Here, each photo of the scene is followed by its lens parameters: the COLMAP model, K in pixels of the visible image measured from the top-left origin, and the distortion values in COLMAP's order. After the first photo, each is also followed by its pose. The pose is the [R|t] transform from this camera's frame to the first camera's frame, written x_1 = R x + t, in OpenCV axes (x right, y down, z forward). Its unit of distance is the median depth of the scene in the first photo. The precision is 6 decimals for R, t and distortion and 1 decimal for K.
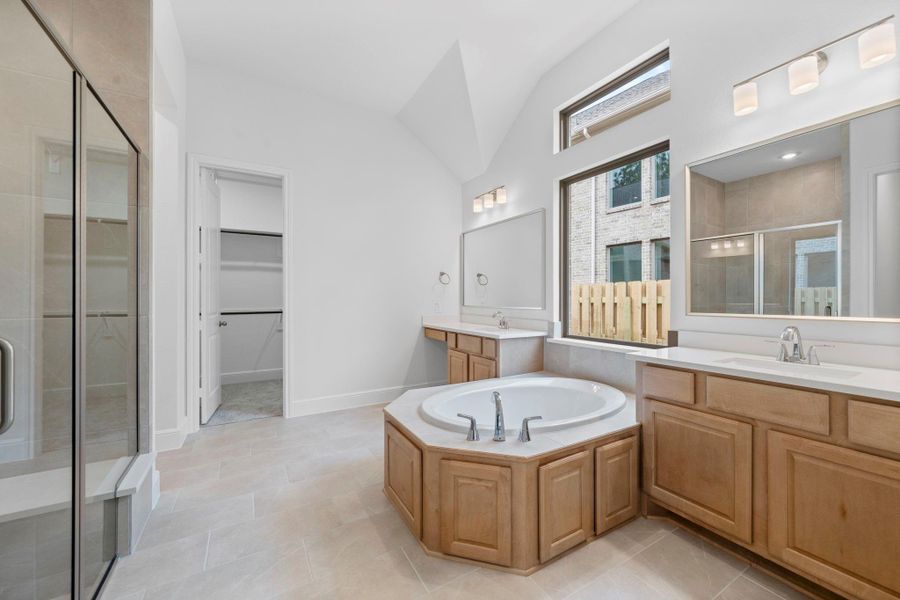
lens RADIAL K [[343.2, 0, 450.0], [0, 343.2, 300.0], [0, 0, 1]] dist [-0.037615, -0.000046]
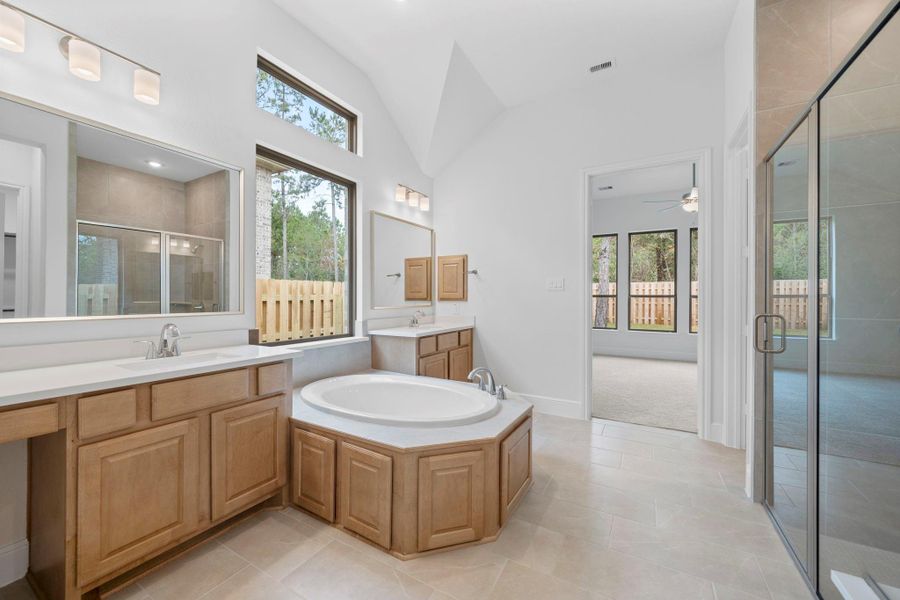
lens RADIAL K [[351.8, 0, 451.9], [0, 351.8, 297.5], [0, 0, 1]] dist [-0.000993, 0.000105]
pose [[-0.488166, 0.002976, 0.872745, -0.863035], [0.004171, 0.999991, -0.001077, -0.005215], [-0.872741, 0.003115, -0.488174, 1.468229]]
